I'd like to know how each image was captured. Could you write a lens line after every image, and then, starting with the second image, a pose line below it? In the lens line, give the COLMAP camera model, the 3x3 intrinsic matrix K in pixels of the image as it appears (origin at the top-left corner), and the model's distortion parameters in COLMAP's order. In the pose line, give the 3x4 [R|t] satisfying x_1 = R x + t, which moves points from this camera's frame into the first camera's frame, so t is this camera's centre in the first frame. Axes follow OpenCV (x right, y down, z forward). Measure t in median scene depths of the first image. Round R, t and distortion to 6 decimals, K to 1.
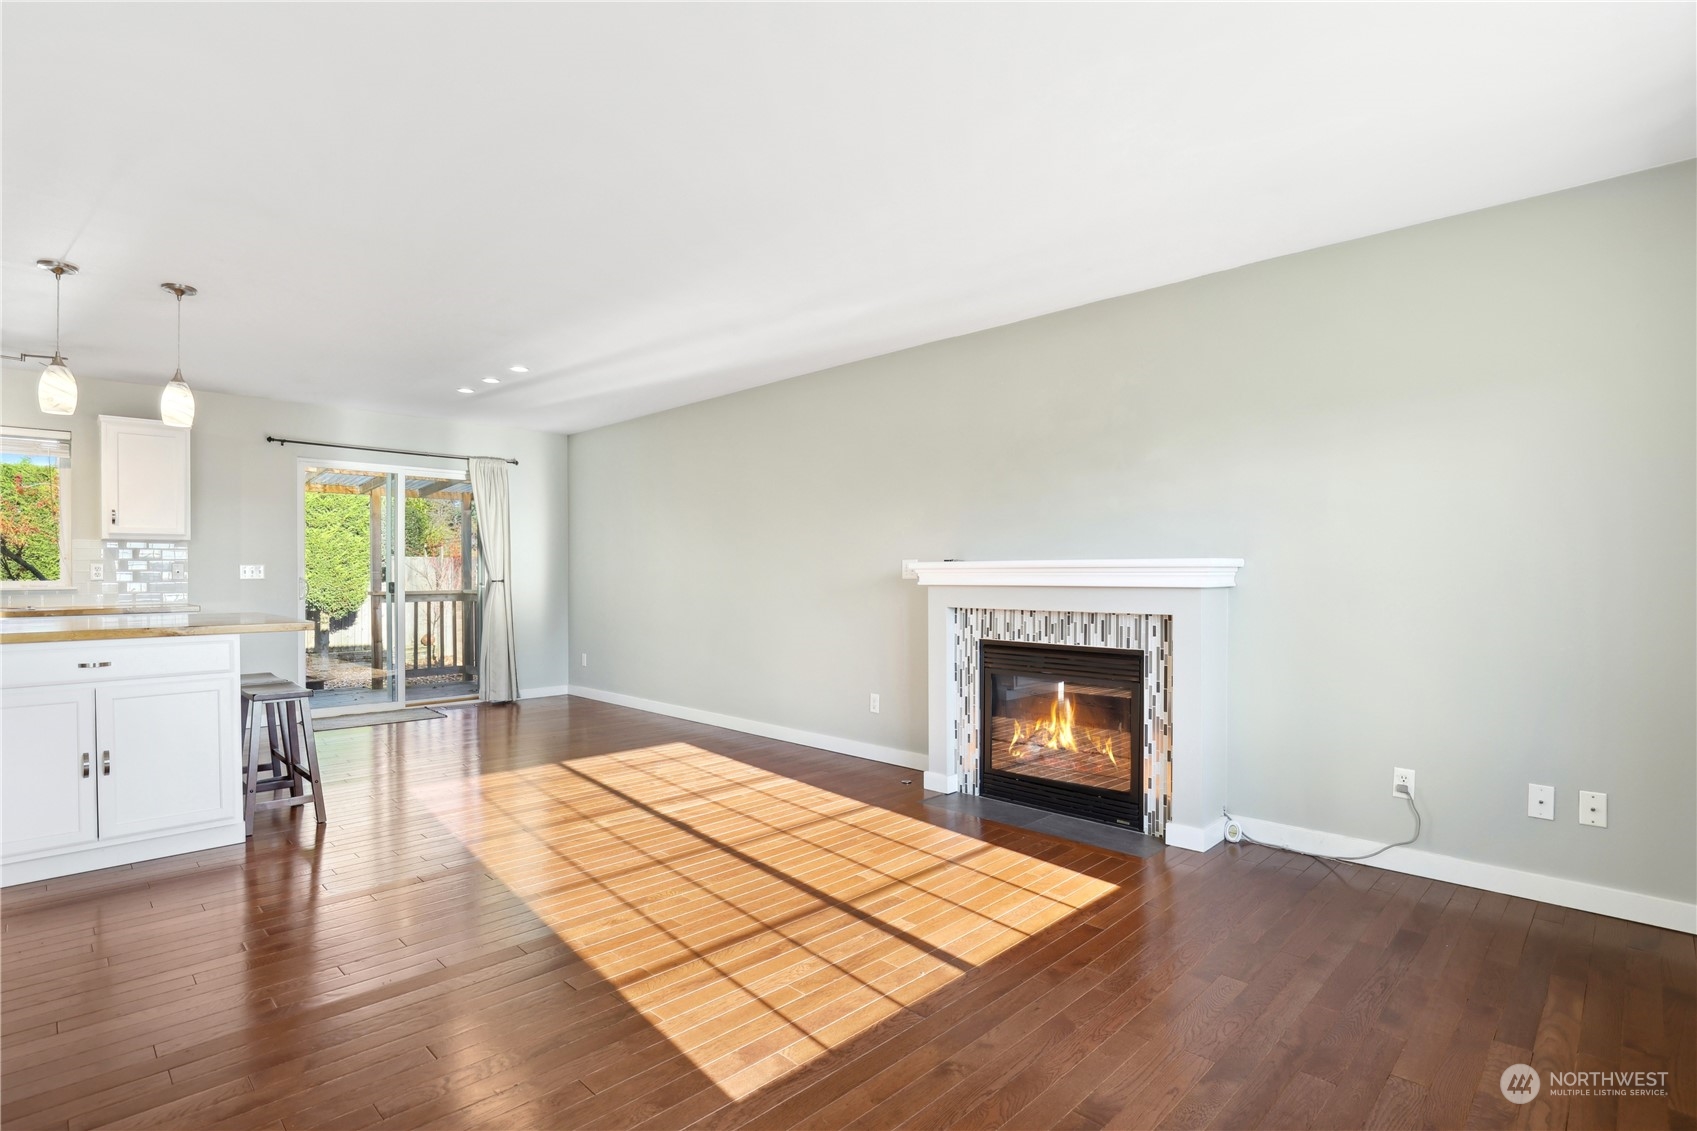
lens RADIAL K [[826.8, 0, 849.7], [0, 826.8, 569.8], [0, 0, 1]] dist [-0.004835, 0.001529]
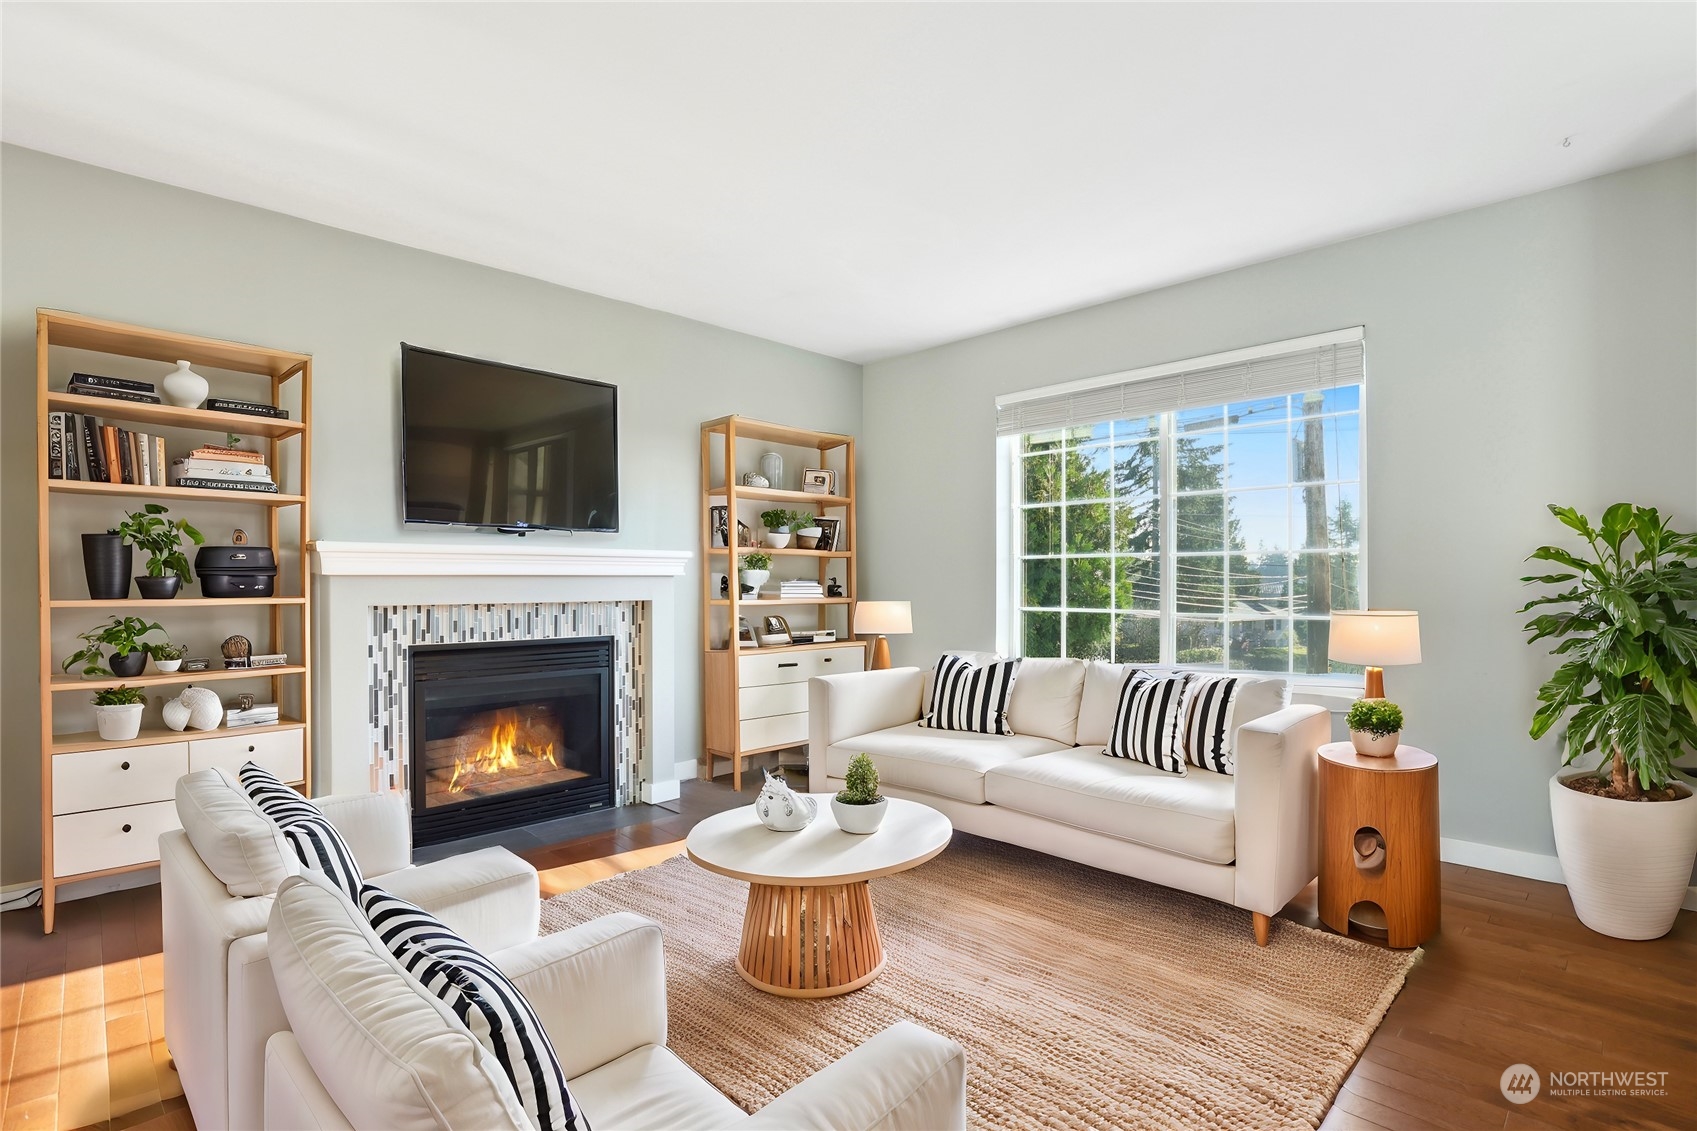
lens RADIAL K [[794.2, 0, 848.0], [0, 794.2, 574.3], [0, 0, 1]] dist [-0.001083, -0.000079]
pose [[0.026557, 0.012765, 0.999566, -0.583309], [-0.000938, 0.999918, -0.012744, 0.027662], [-0.999647, -0.000599, 0.026567, 0.591075]]
